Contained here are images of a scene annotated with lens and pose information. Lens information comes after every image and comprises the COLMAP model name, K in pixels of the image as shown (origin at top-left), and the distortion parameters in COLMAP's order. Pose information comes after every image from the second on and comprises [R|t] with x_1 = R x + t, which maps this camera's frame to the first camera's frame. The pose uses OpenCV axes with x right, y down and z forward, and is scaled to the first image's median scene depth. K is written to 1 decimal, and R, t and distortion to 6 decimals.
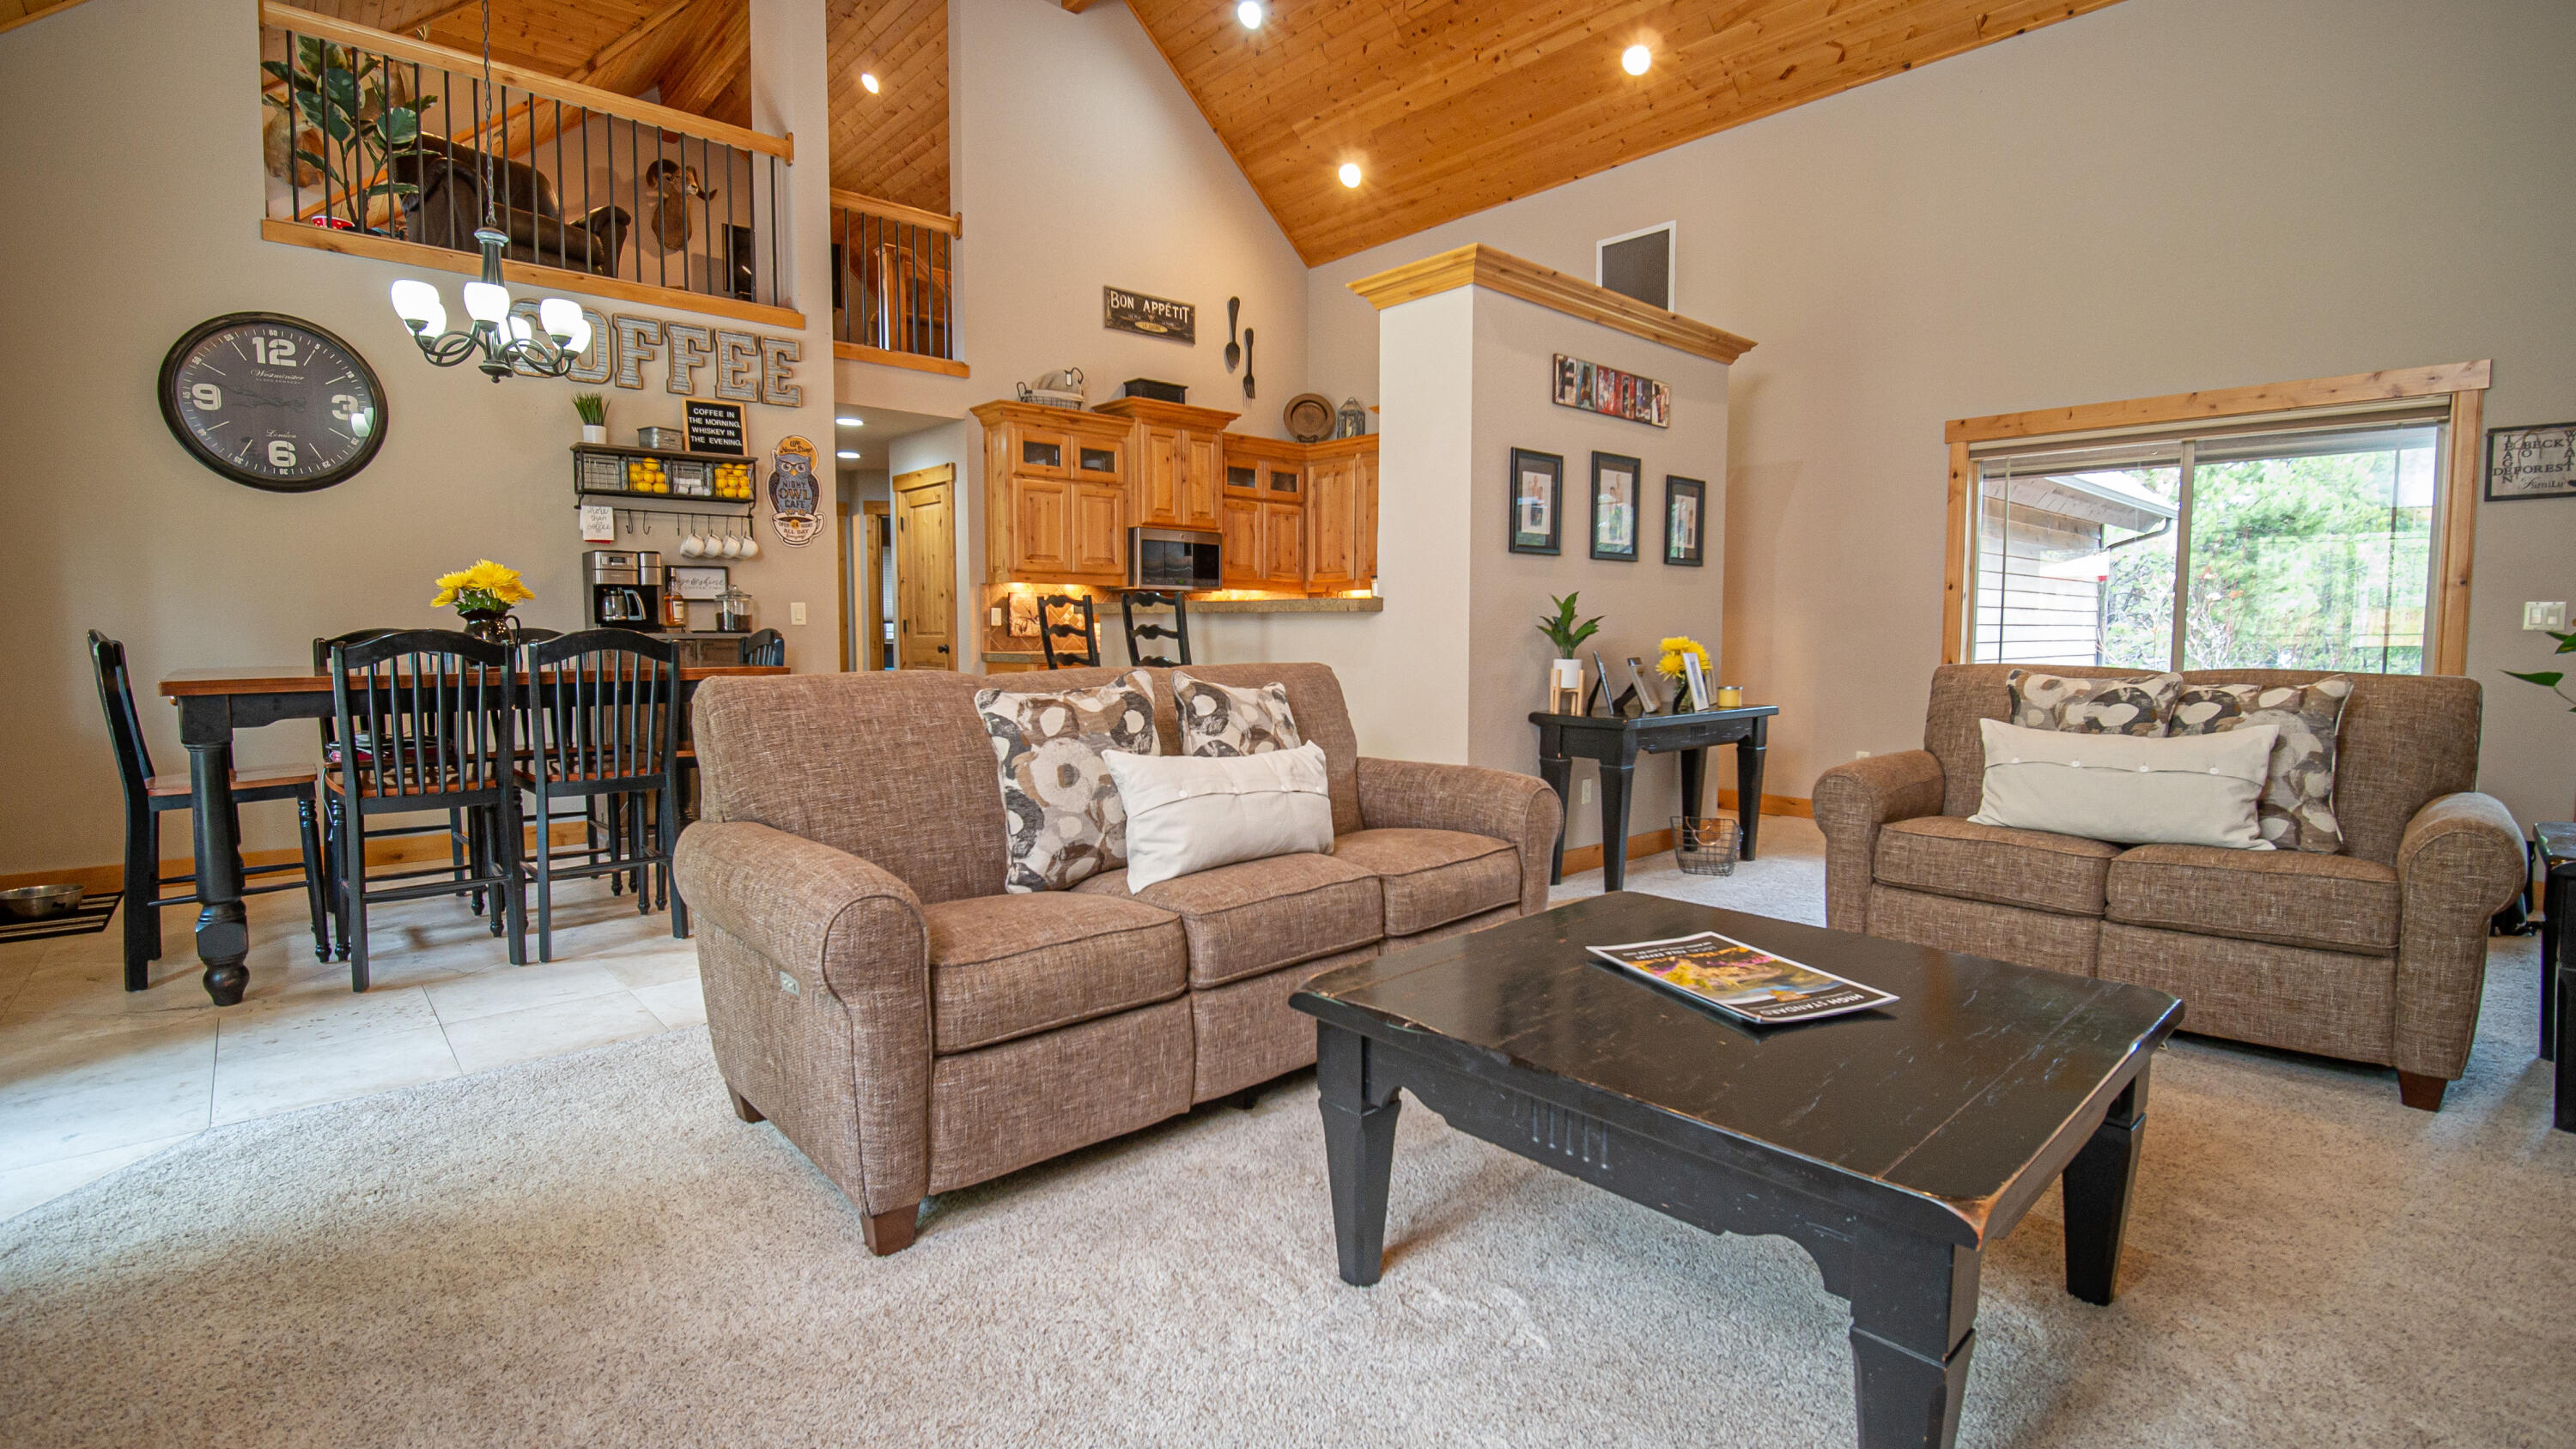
lens RADIAL K [[1151.2, 0, 1275.7], [0, 1151.2, 722.5], [0, 0, 1]] dist [-0.011583, -0.003830]
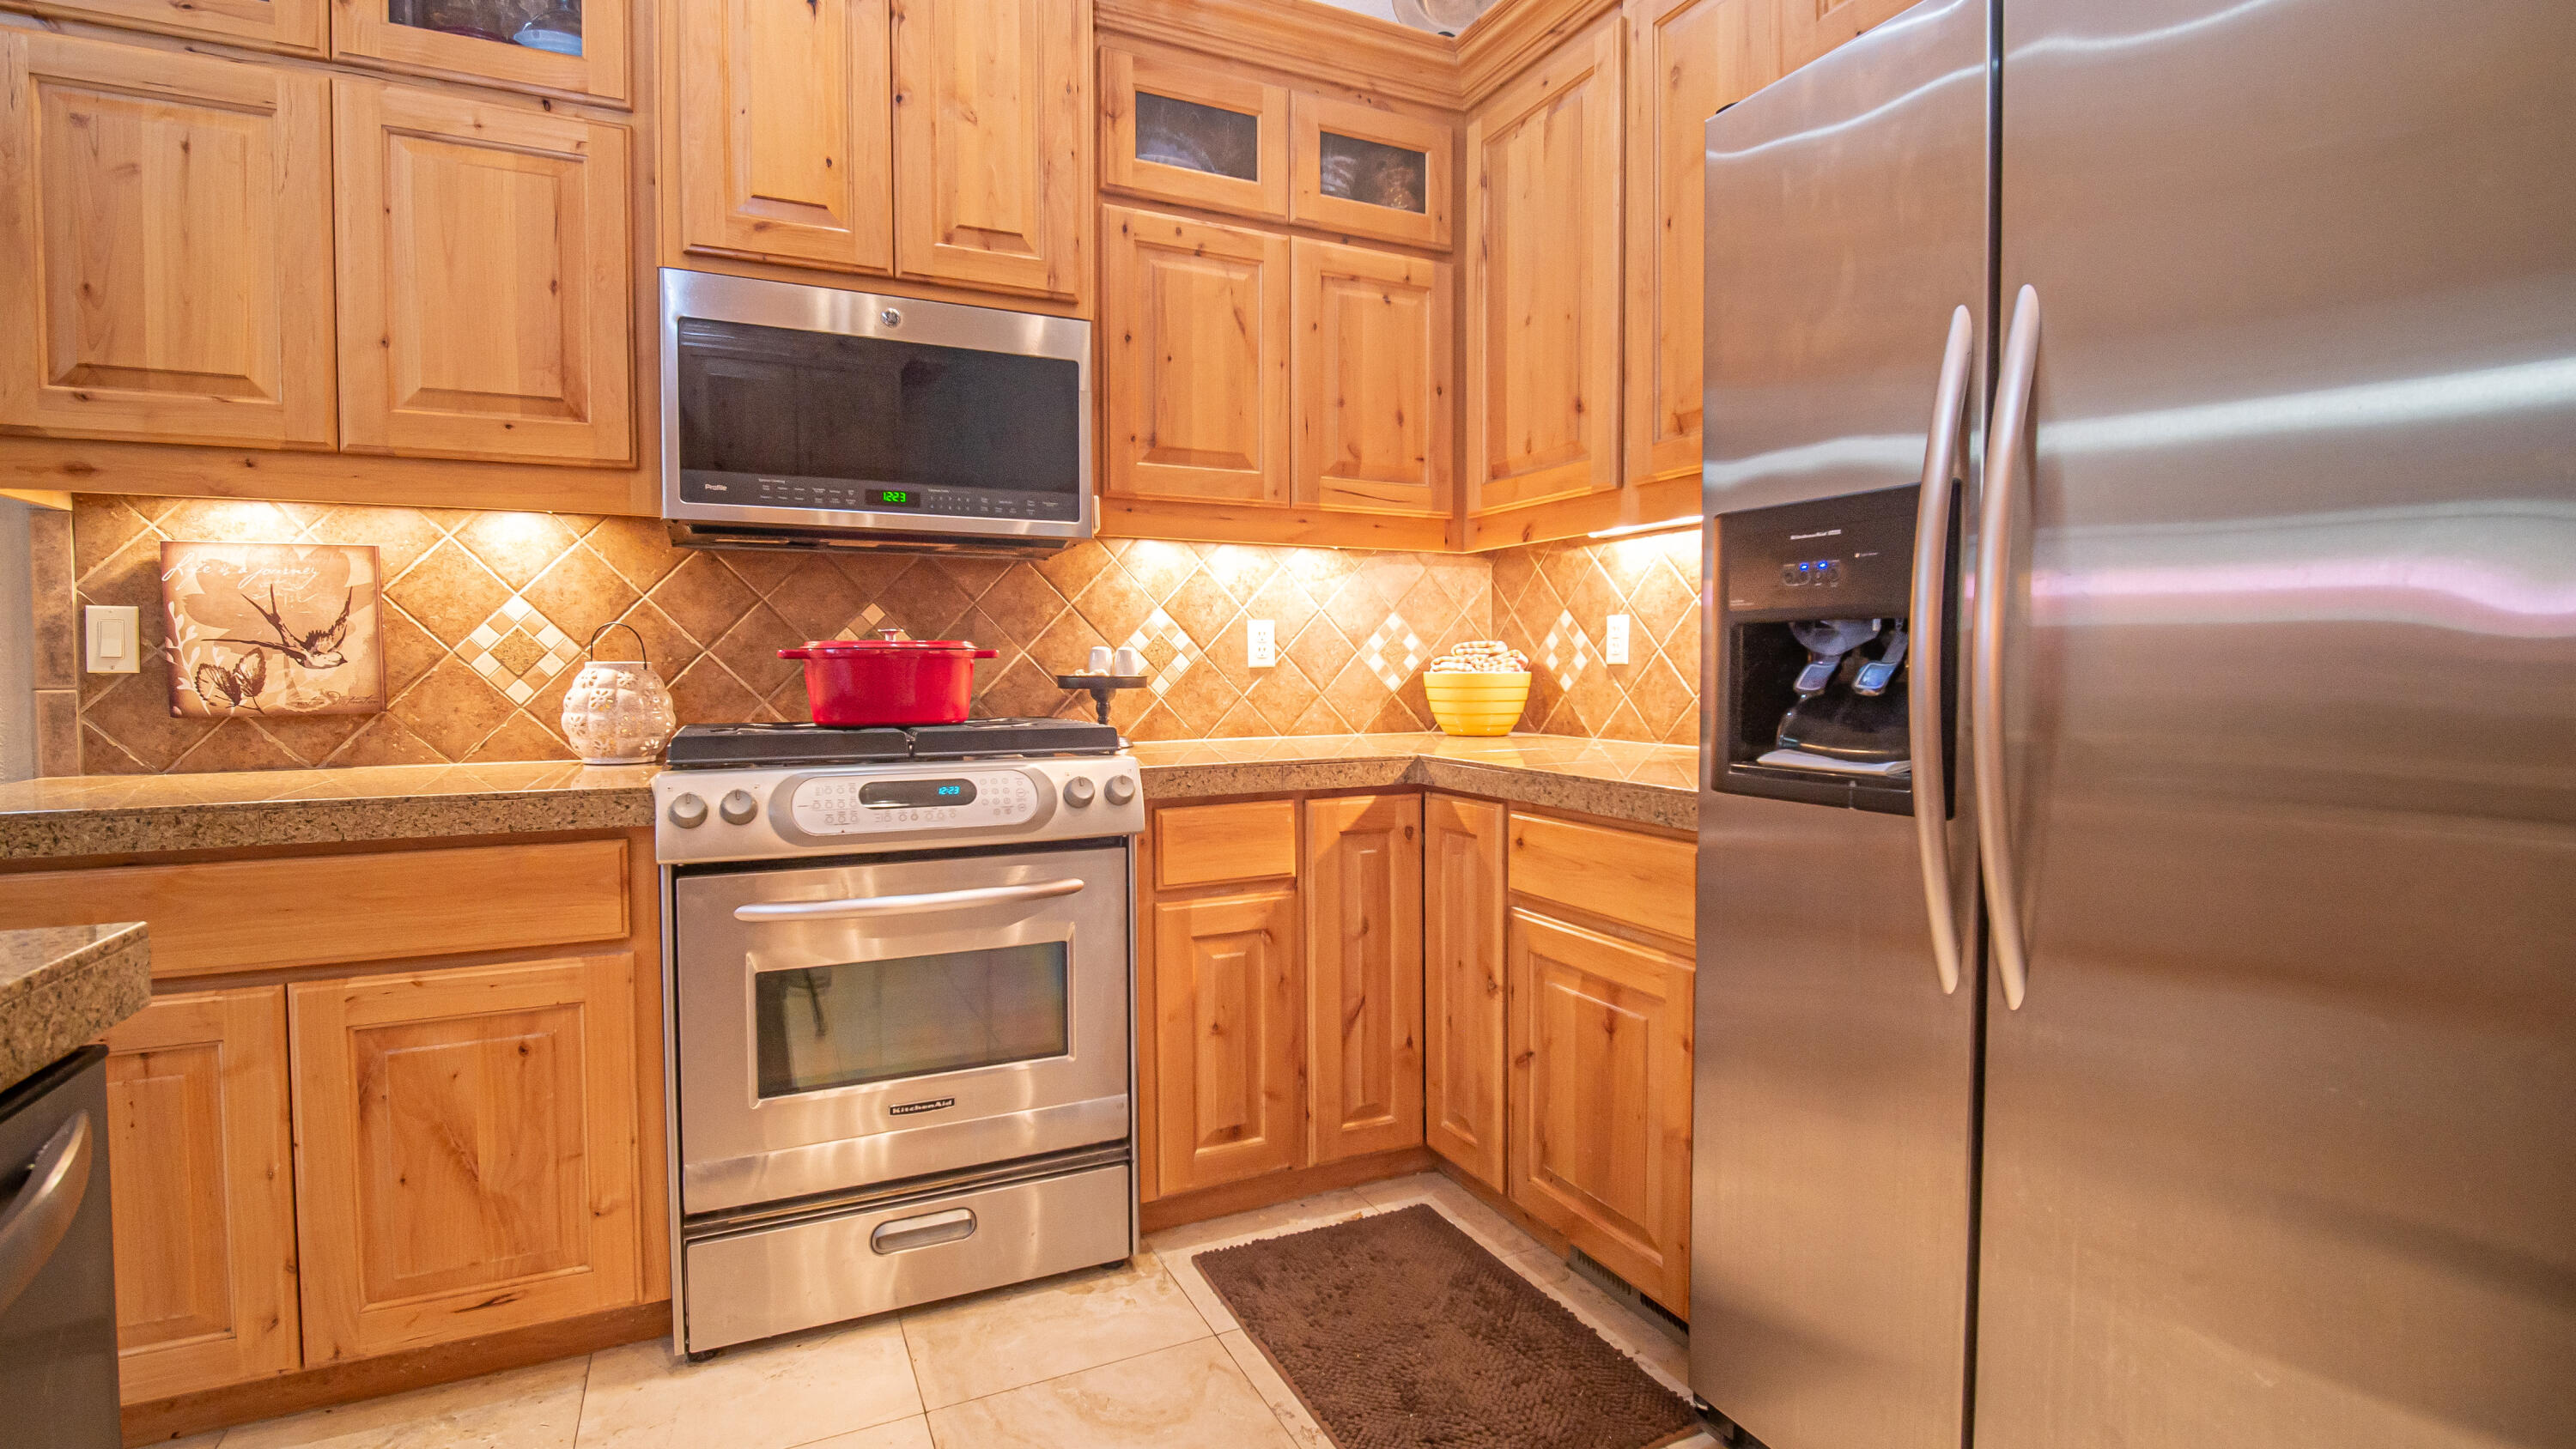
lens RADIAL K [[1151.2, 0, 1305.2], [0, 1151.2, 714.4], [0, 0, 1]] dist [-0.011583, -0.003830]
pose [[0.964288, 0.007548, -0.264748, 0.077080], [-0.017890, 0.999167, -0.036674, -0.070908], [0.264251, 0.040101, 0.963620, 0.829634]]
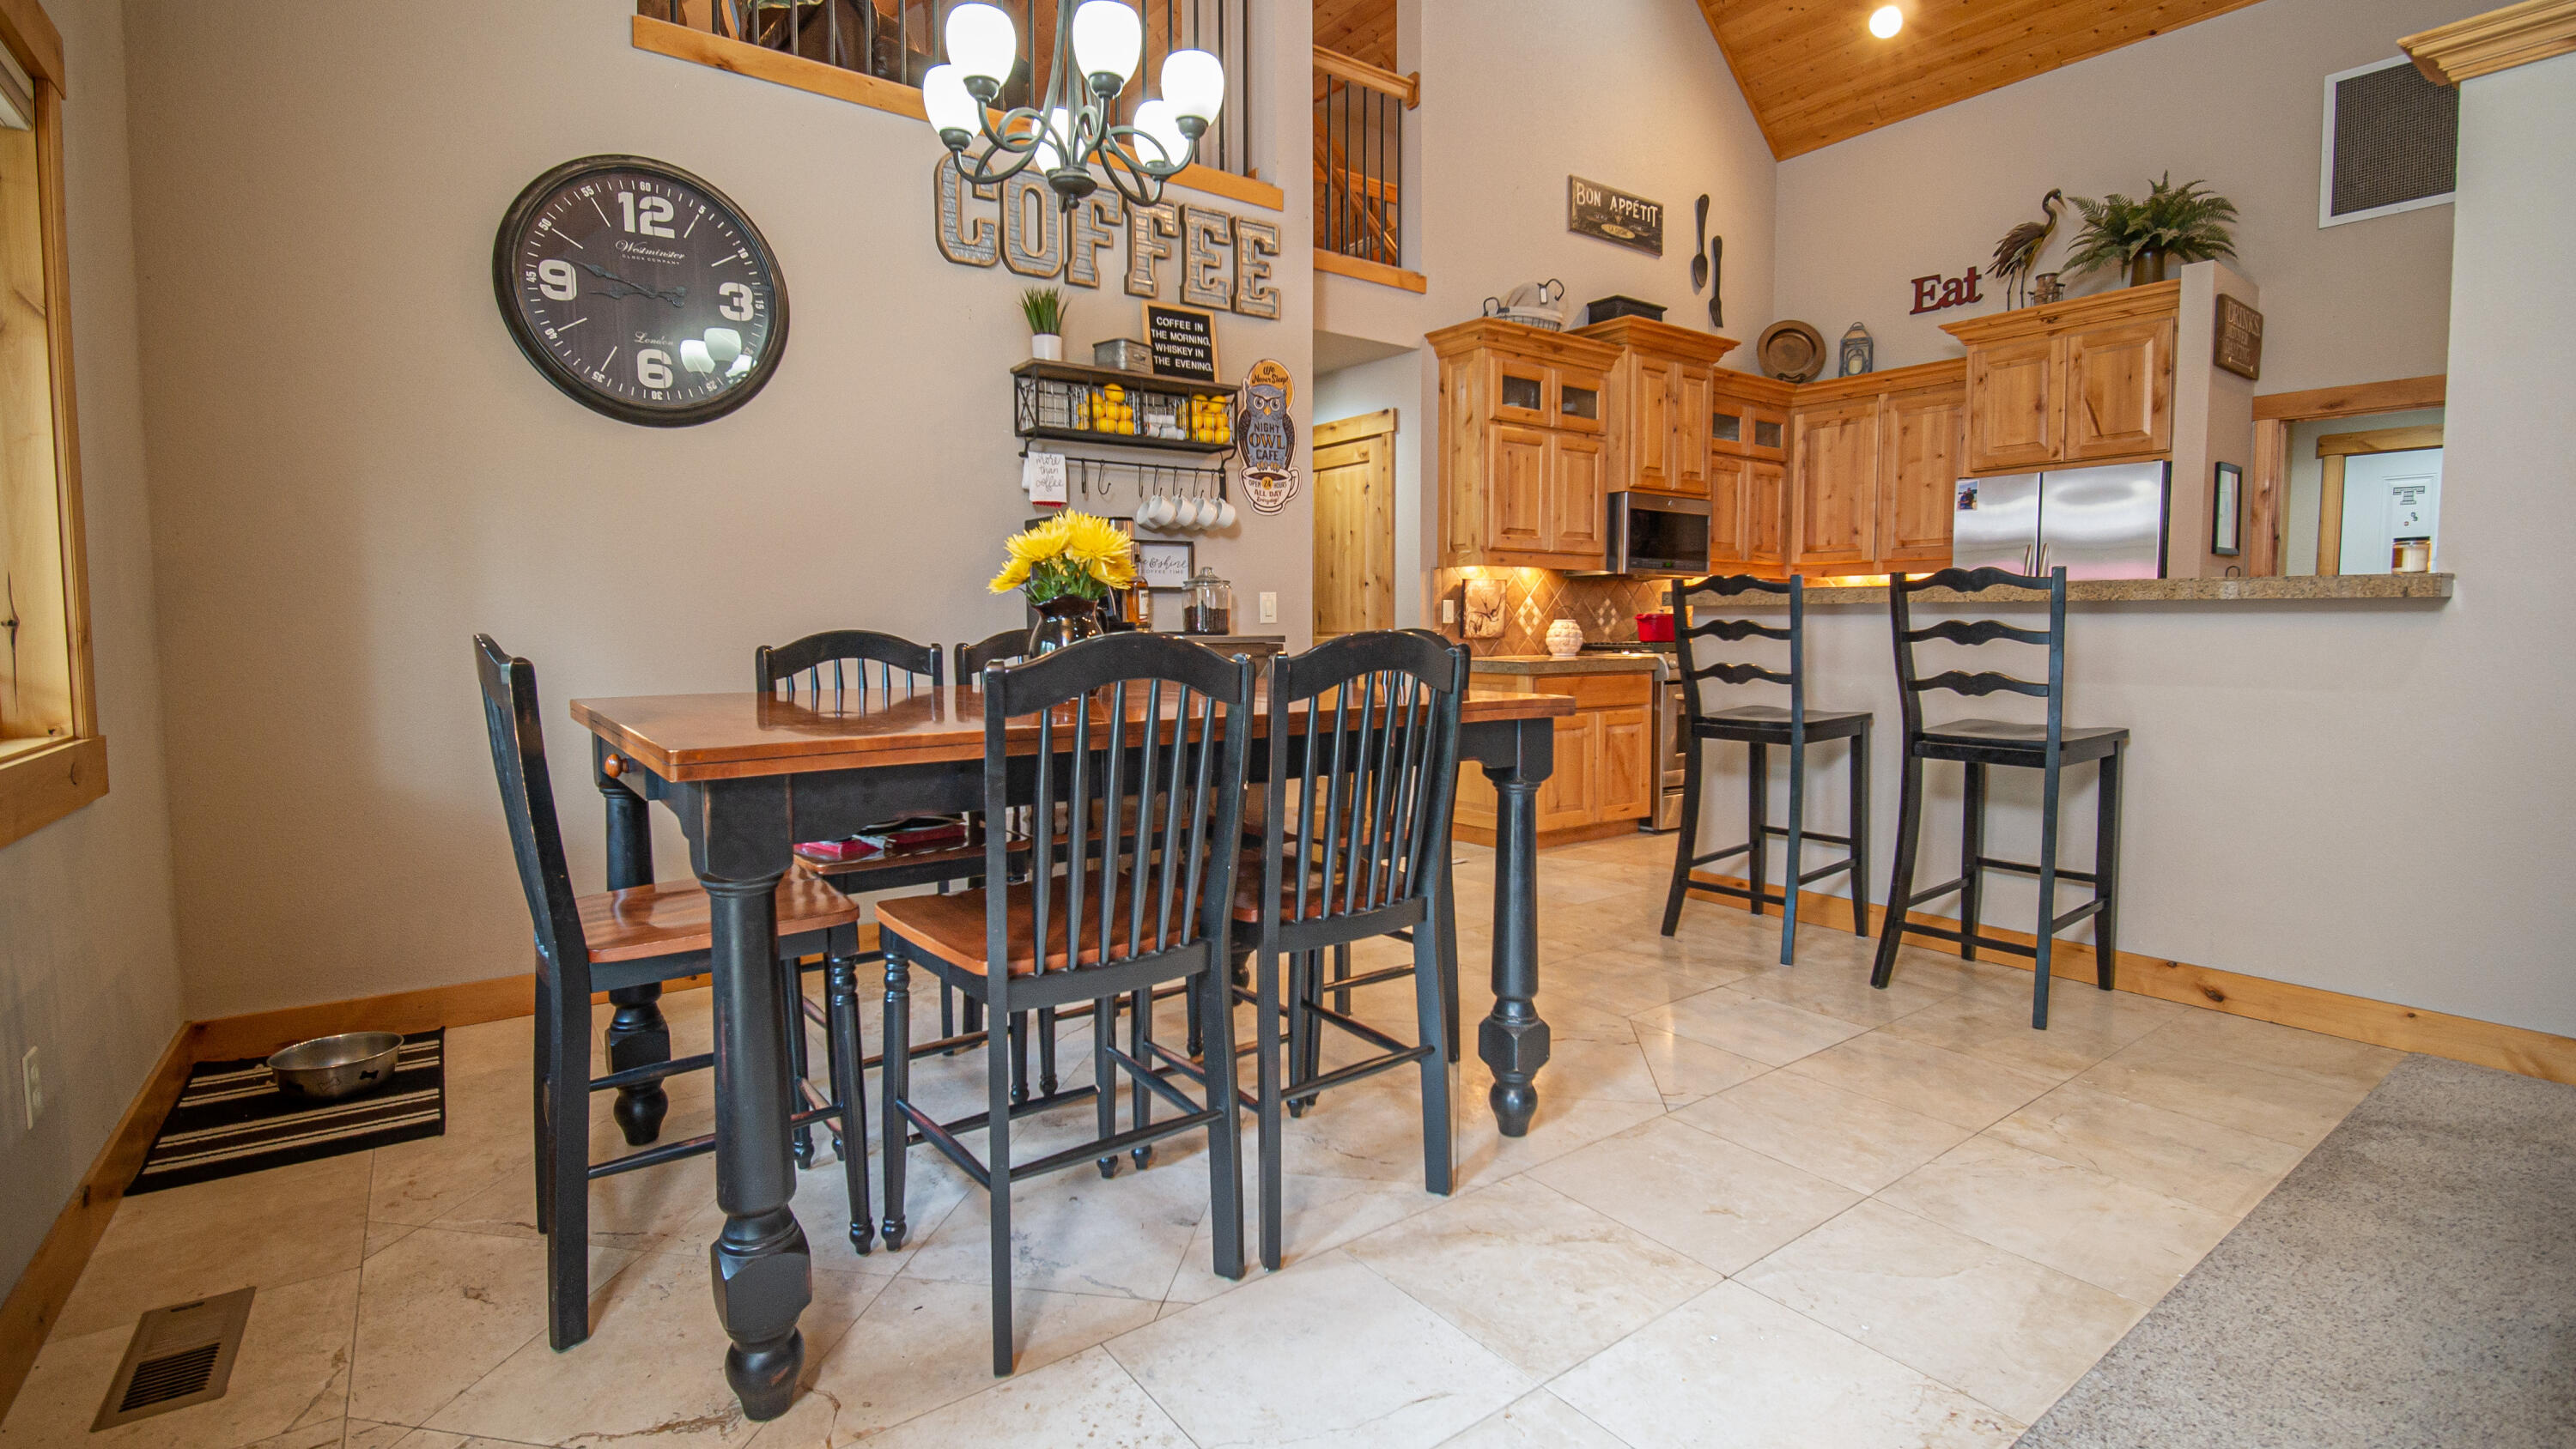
lens RADIAL K [[1151.2, 0, 1253.1], [0, 1151.2, 717.5], [0, 0, 1]] dist [-0.011583, -0.003830]
pose [[0.995266, 0.002551, -0.097160, -0.296890], [-0.002764, 0.999994, -0.002059, -0.020586], [0.097154, 0.002318, 0.995267, 0.236785]]
